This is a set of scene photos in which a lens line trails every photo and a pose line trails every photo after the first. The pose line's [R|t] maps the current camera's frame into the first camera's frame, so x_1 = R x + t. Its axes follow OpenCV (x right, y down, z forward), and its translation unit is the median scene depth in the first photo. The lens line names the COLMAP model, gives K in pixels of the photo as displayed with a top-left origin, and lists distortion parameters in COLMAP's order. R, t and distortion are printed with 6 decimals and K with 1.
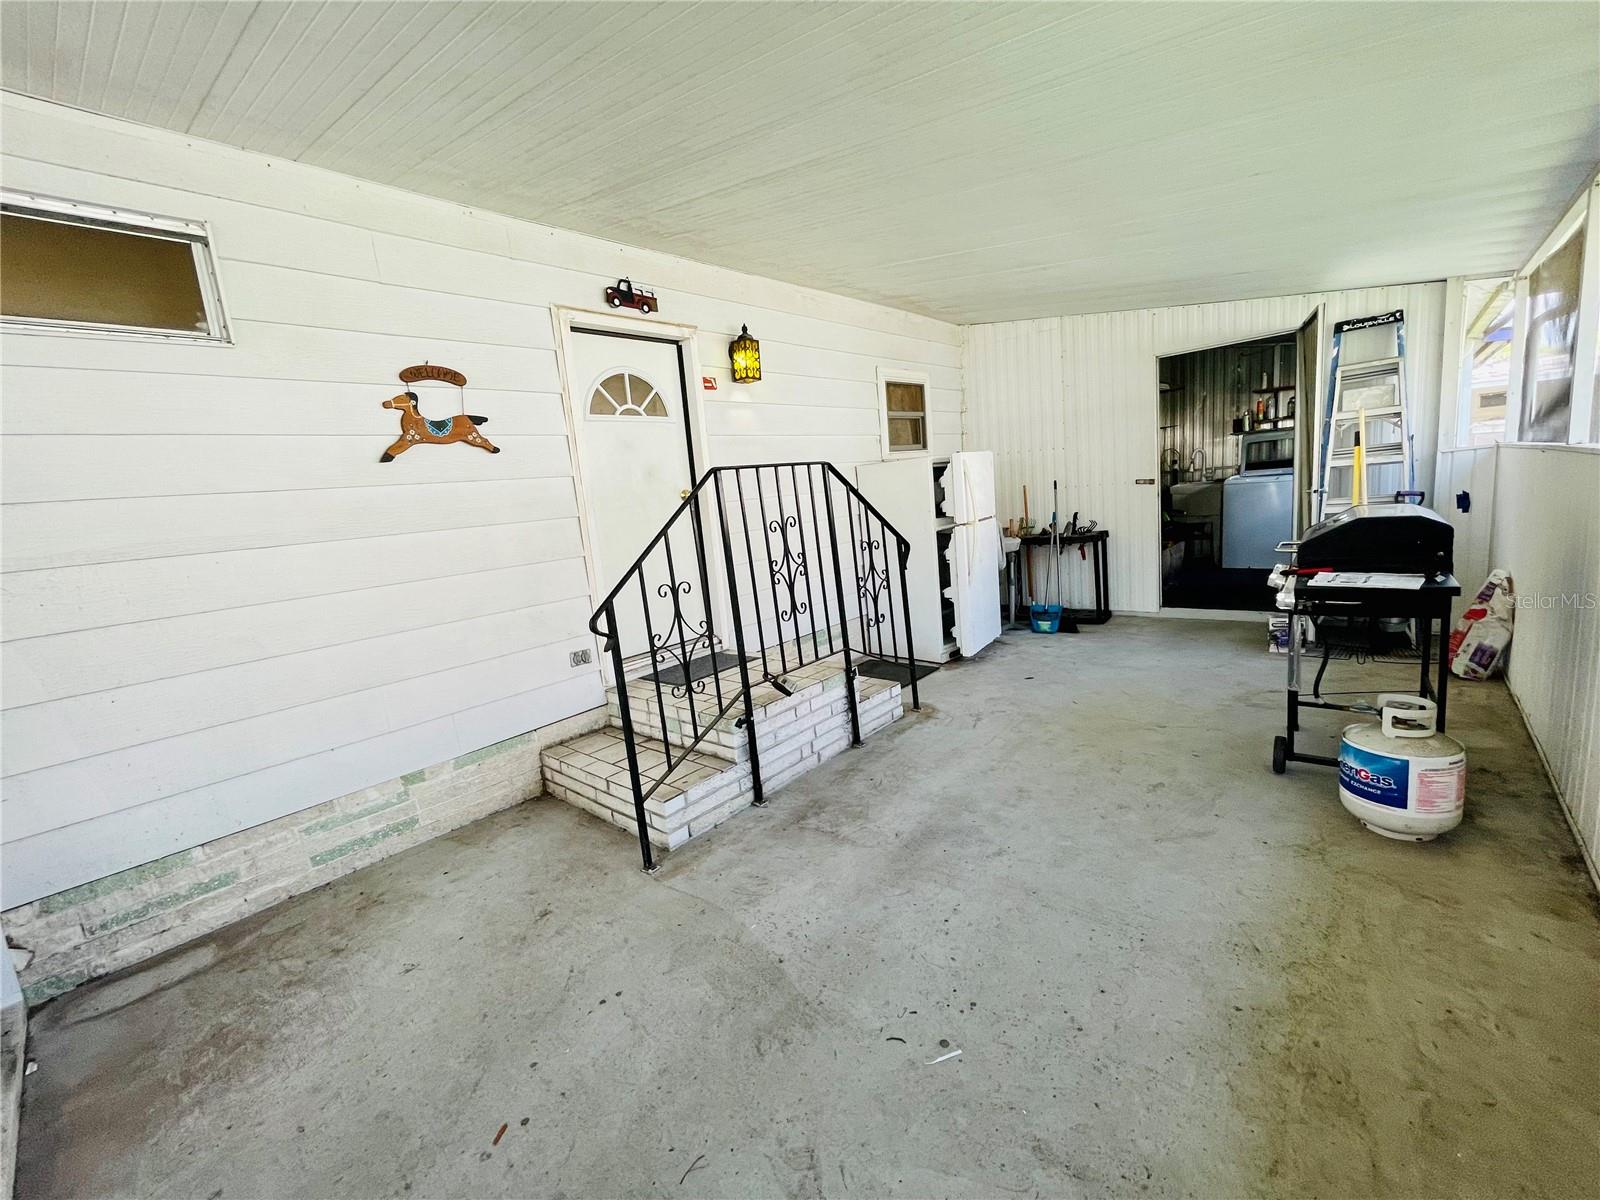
lens RADIAL K [[650.2, 0, 796.0], [0, 650.2, 605.8], [0, 0, 1]] dist [-0.004455, 0.000977]
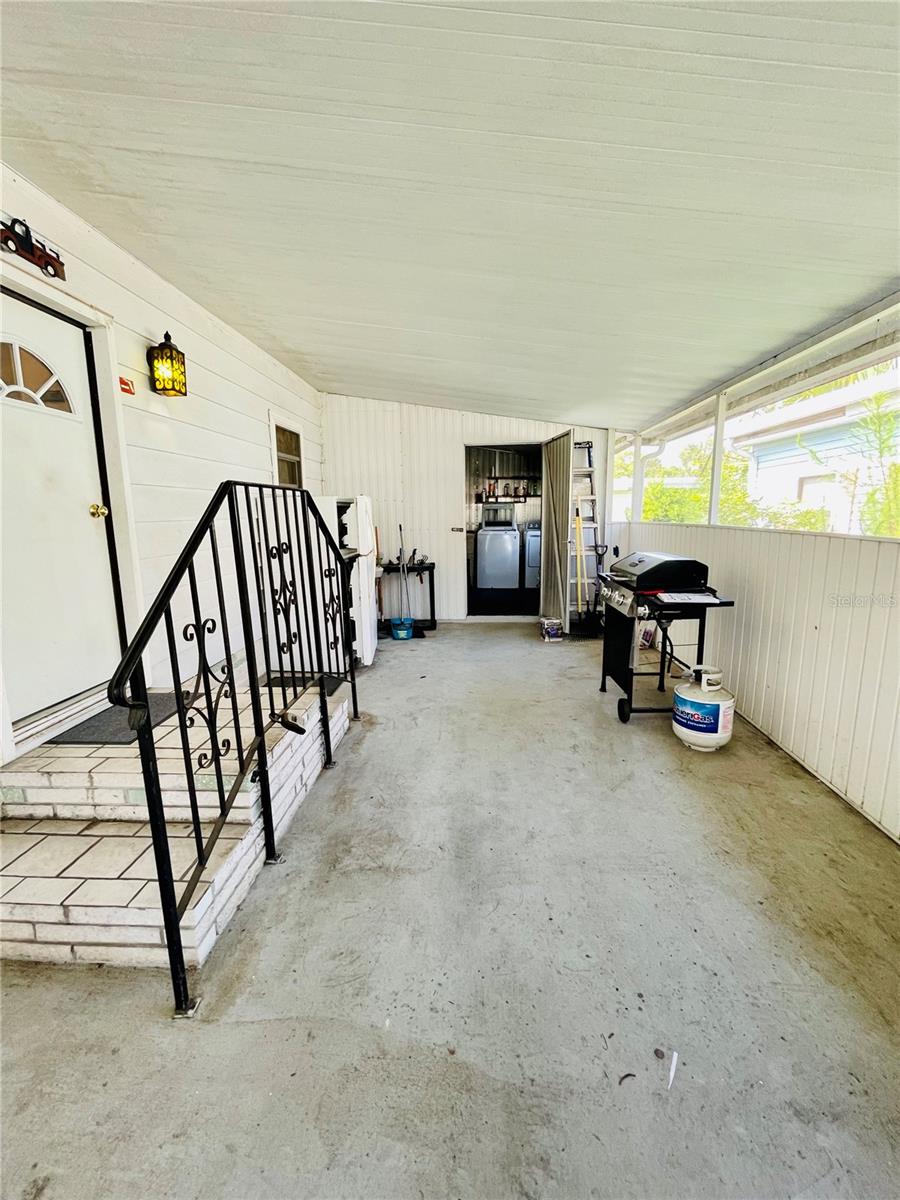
lens RADIAL K [[487.6, 0, 451.4], [0, 487.6, 599.8], [0, 0, 1]] dist [-0.004455, 0.000977]
pose [[0.782617, -0.026332, 0.621947, -0.204886], [0.047136, 0.998743, -0.017028, -0.023709], [-0.620717, 0.042643, 0.782875, 0.229654]]
